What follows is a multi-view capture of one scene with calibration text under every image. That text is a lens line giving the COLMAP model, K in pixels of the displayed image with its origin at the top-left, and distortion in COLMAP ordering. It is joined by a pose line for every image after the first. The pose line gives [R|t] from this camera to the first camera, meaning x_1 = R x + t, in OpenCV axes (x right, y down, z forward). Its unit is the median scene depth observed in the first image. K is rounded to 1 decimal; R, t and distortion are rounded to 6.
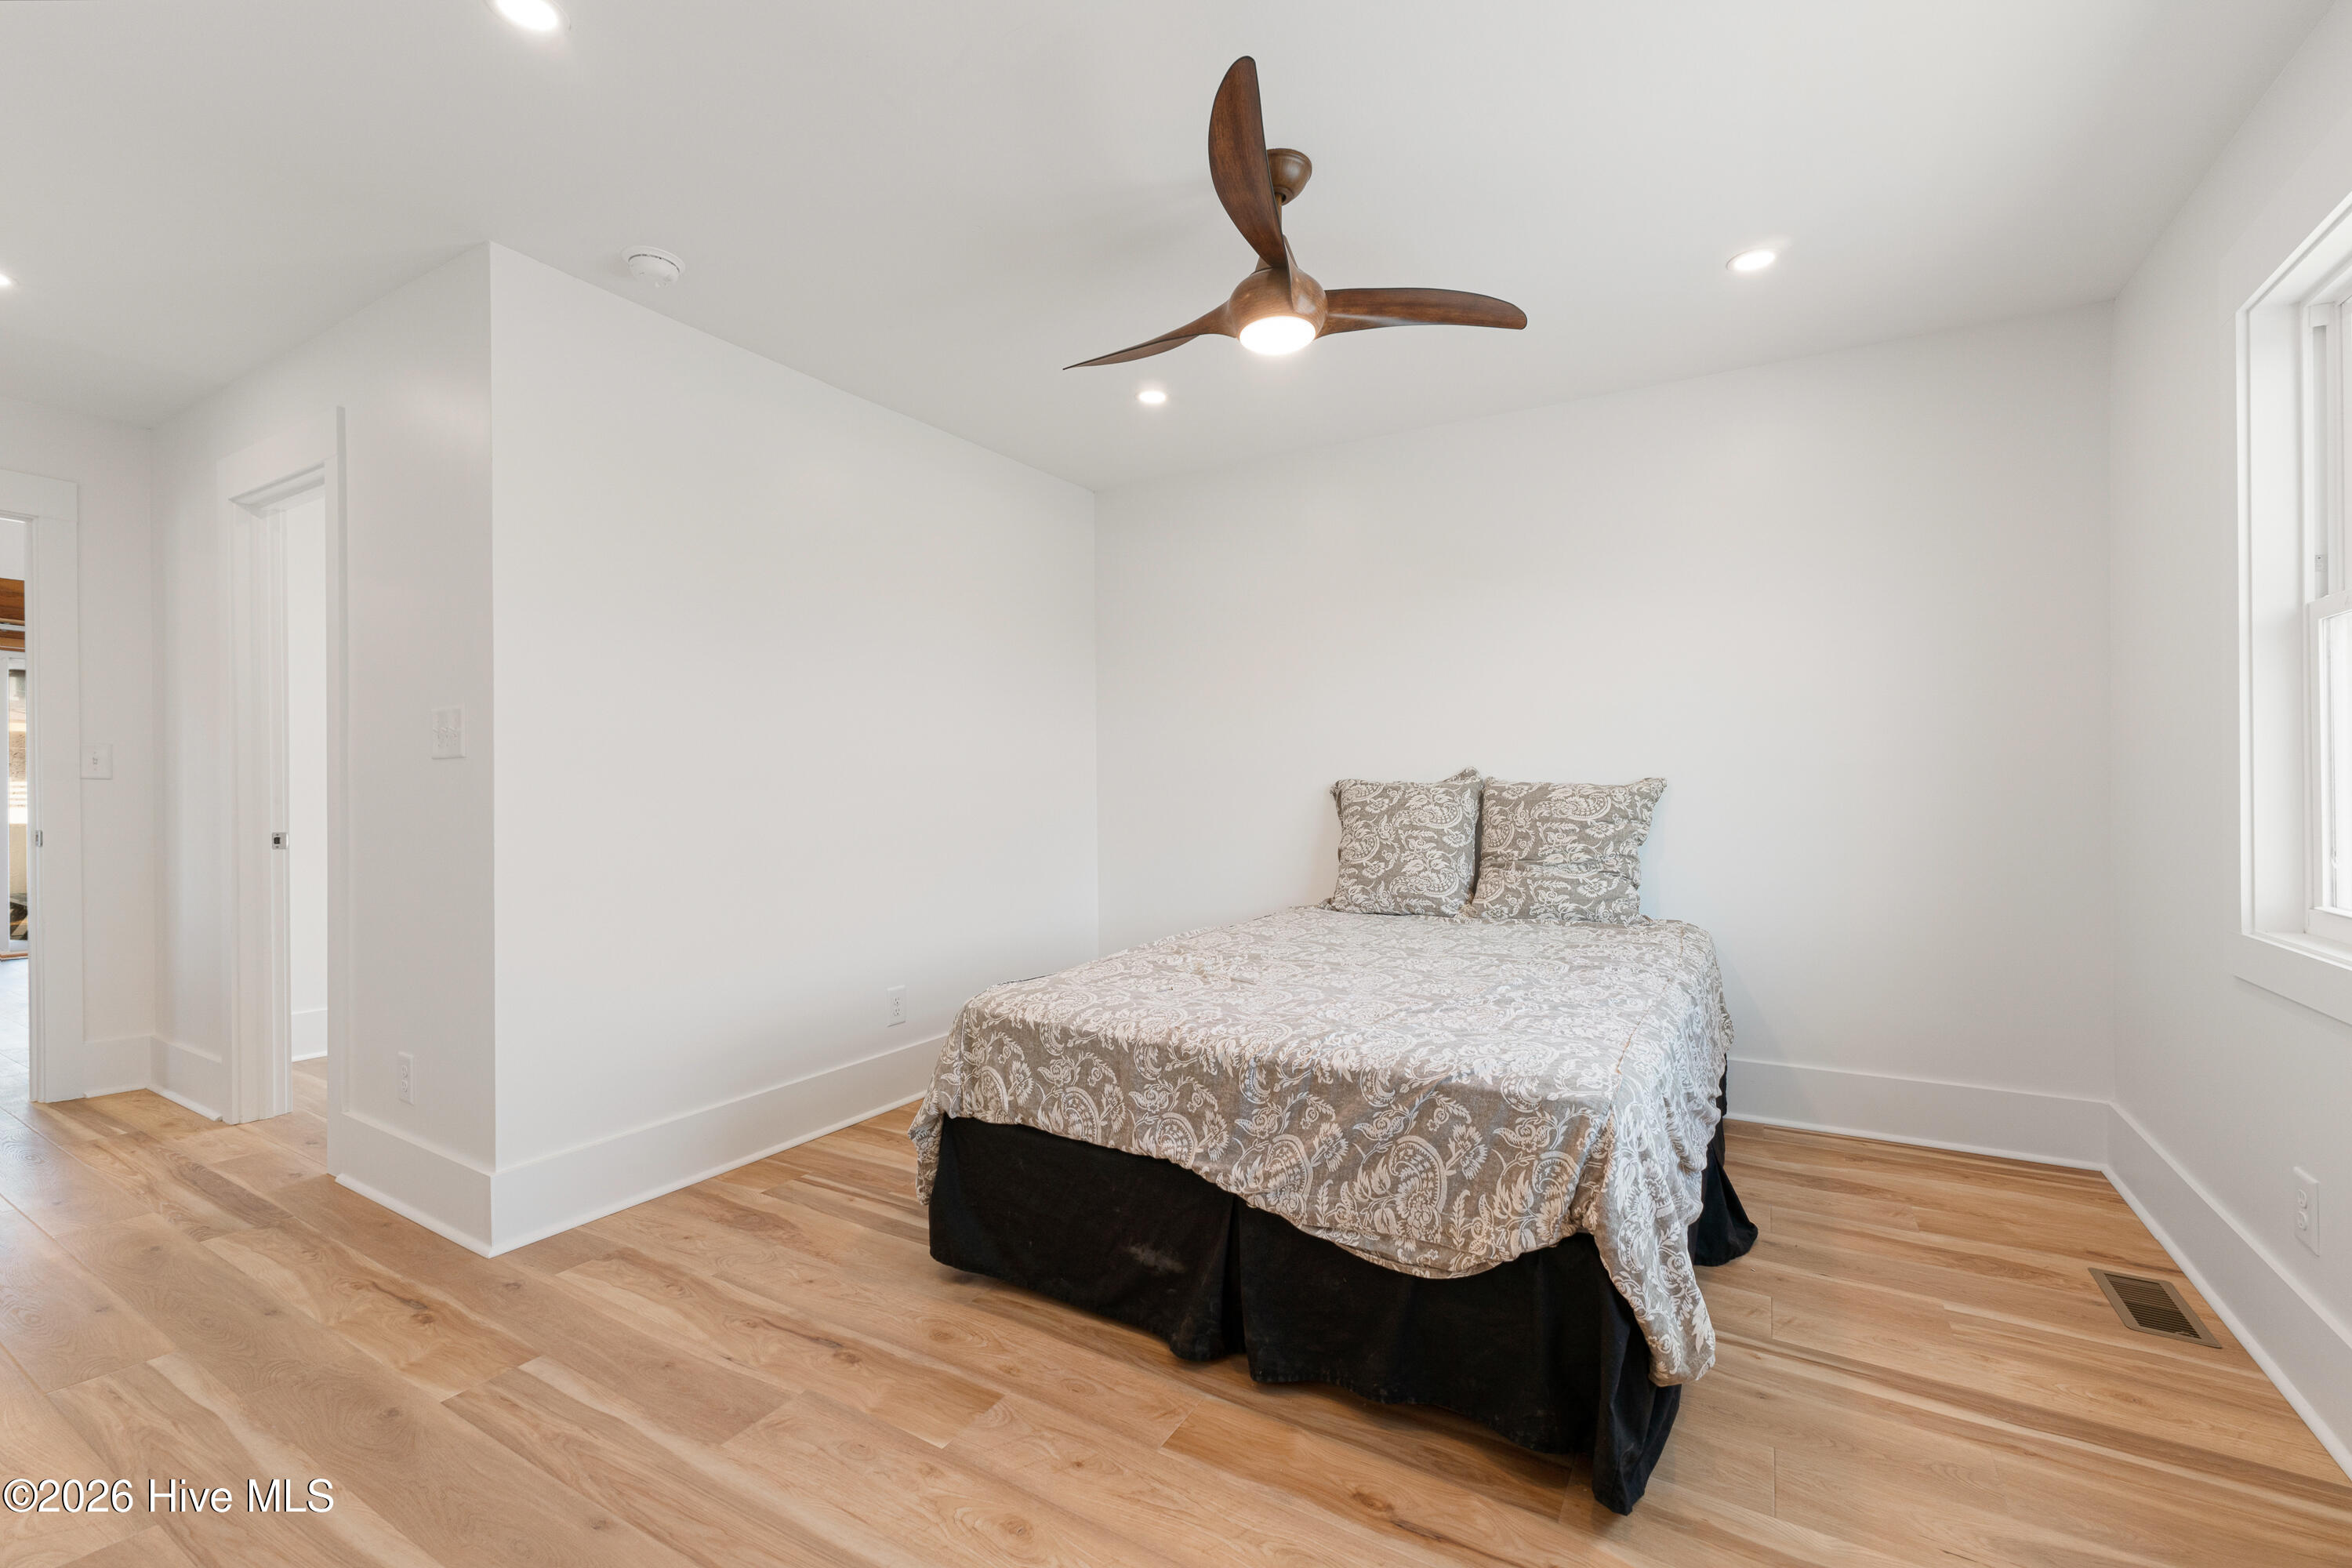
lens RADIAL K [[998.4, 0, 1171.9], [0, 998.4, 786.9], [0, 0, 1]] dist [0.005160, -0.000174]
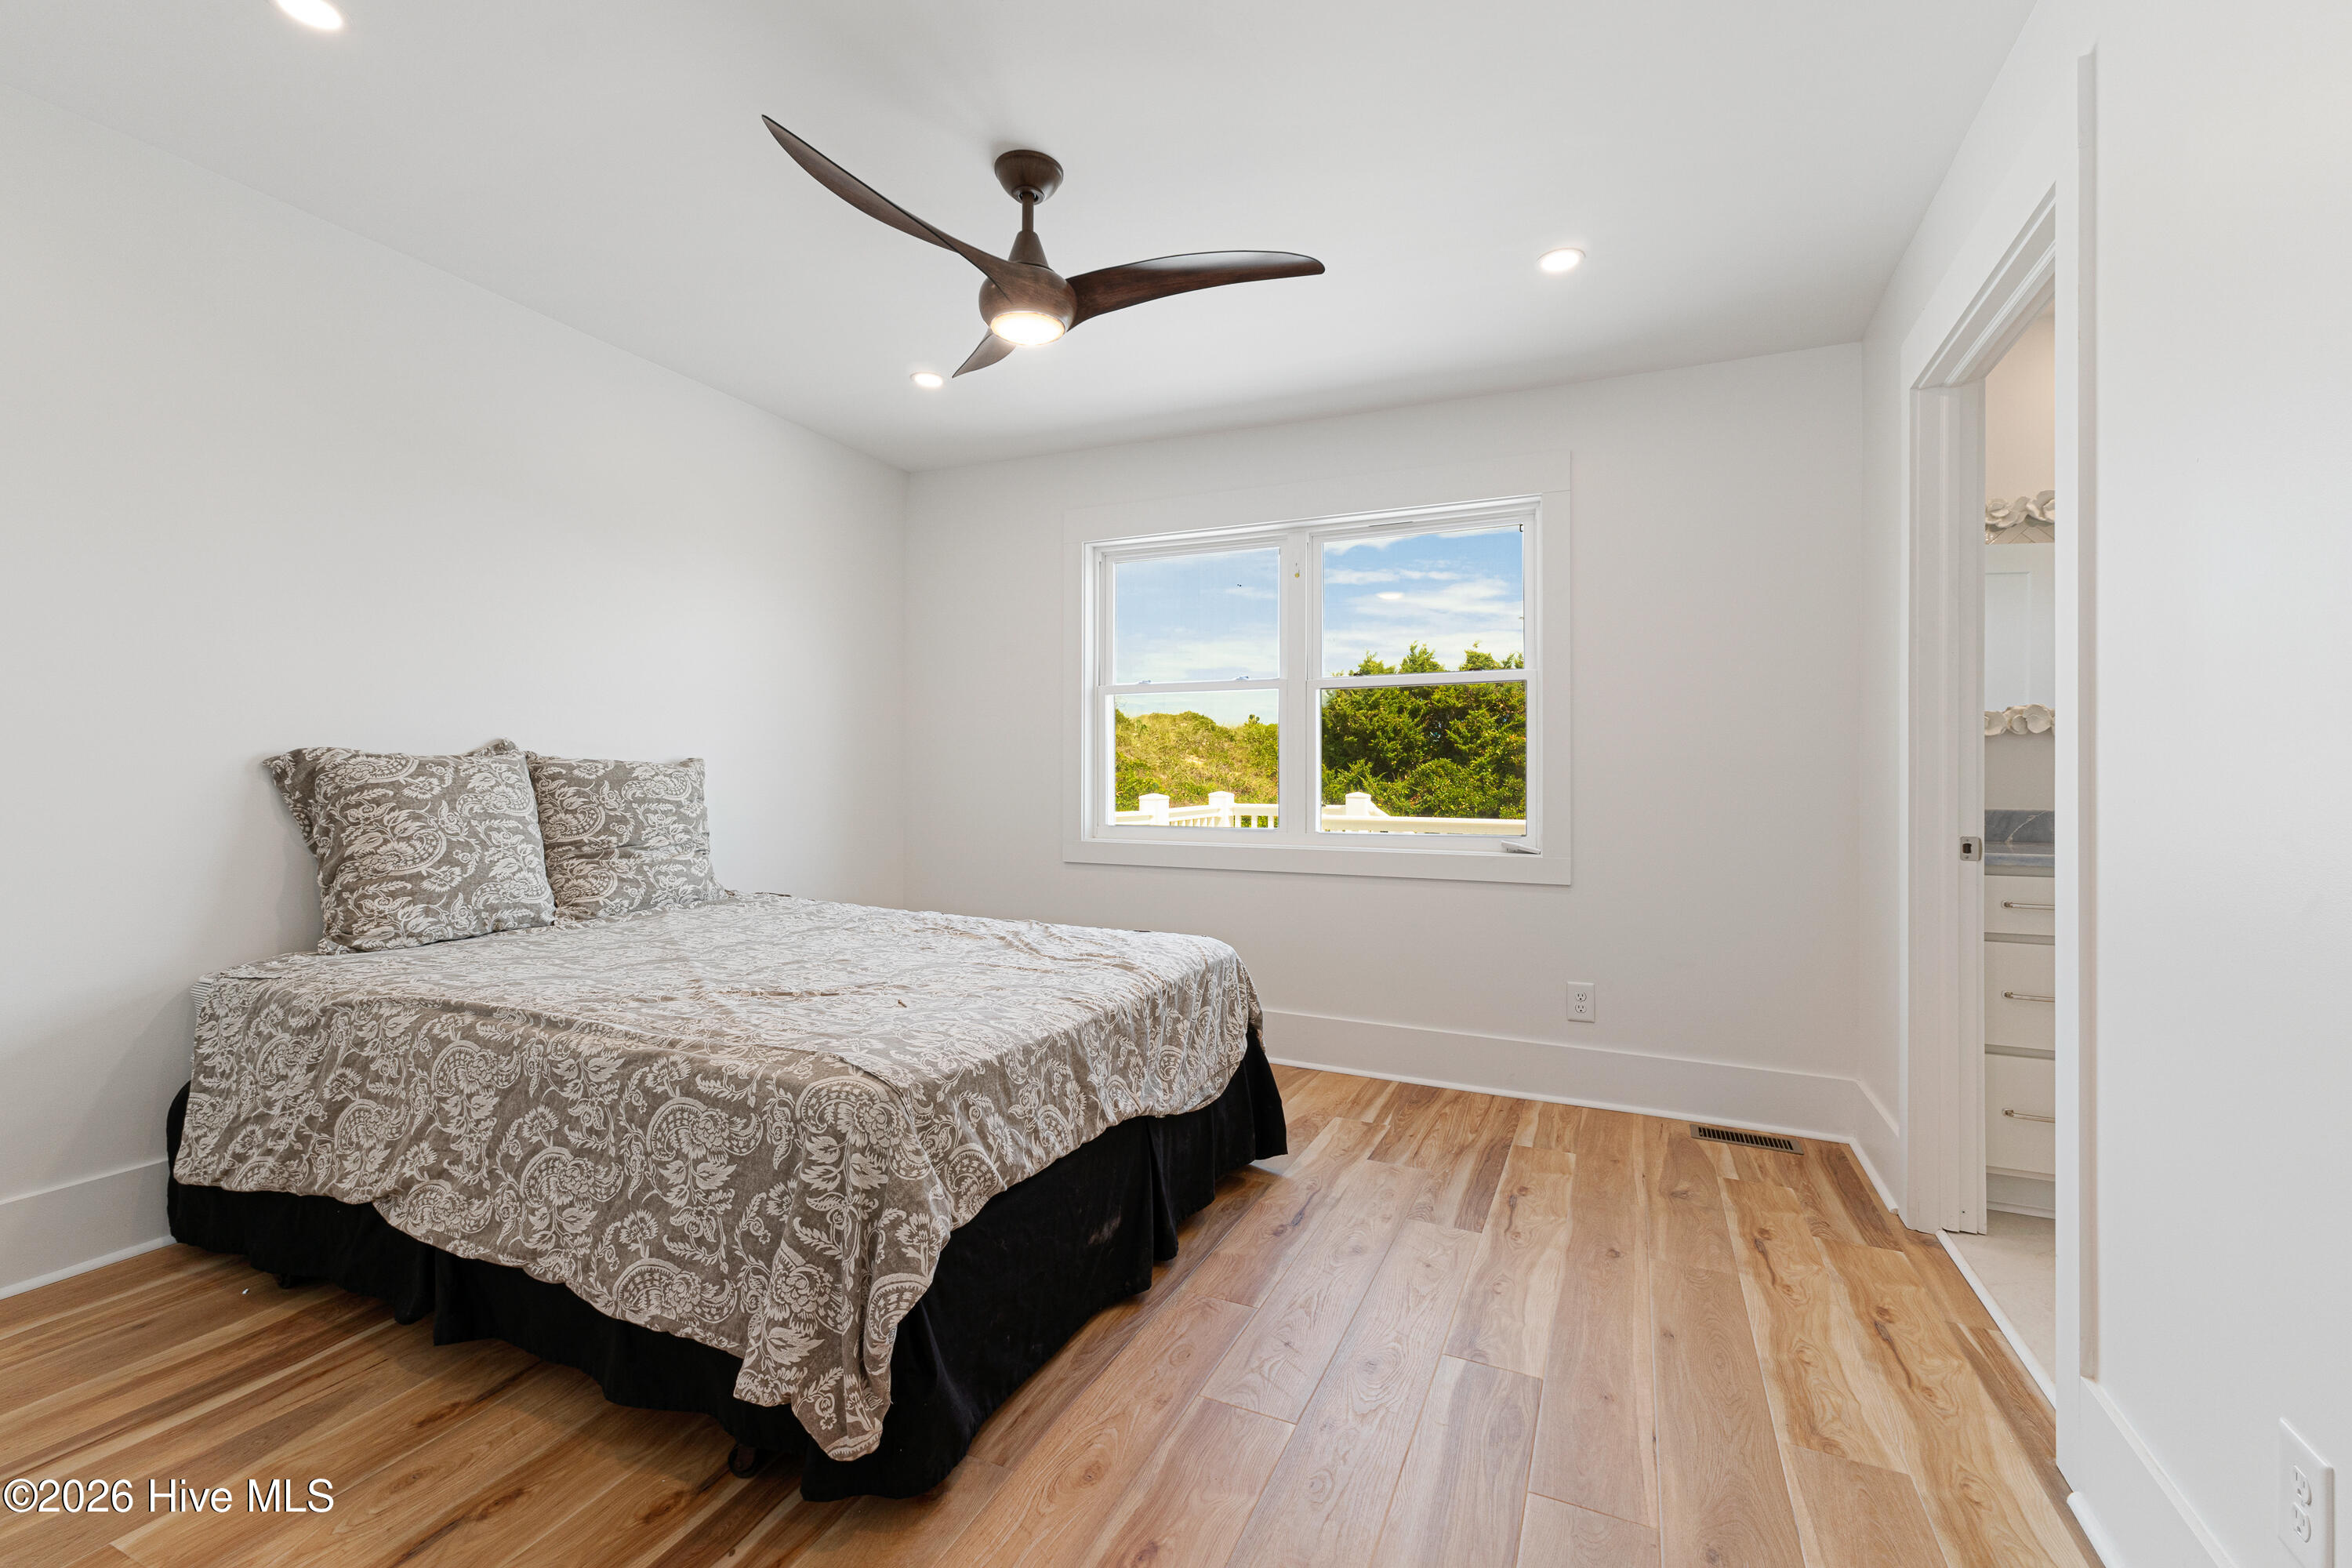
lens RADIAL K [[998.4, 0, 1174.7], [0, 998.4, 767.8], [0, 0, 1]] dist [0.005160, -0.000174]
pose [[-0.118870, 0.013810, 0.992814, -0.608324], [-0.003380, 0.999892, -0.014313, 0.014335], [-0.992904, -0.005057, -0.118810, 0.627253]]
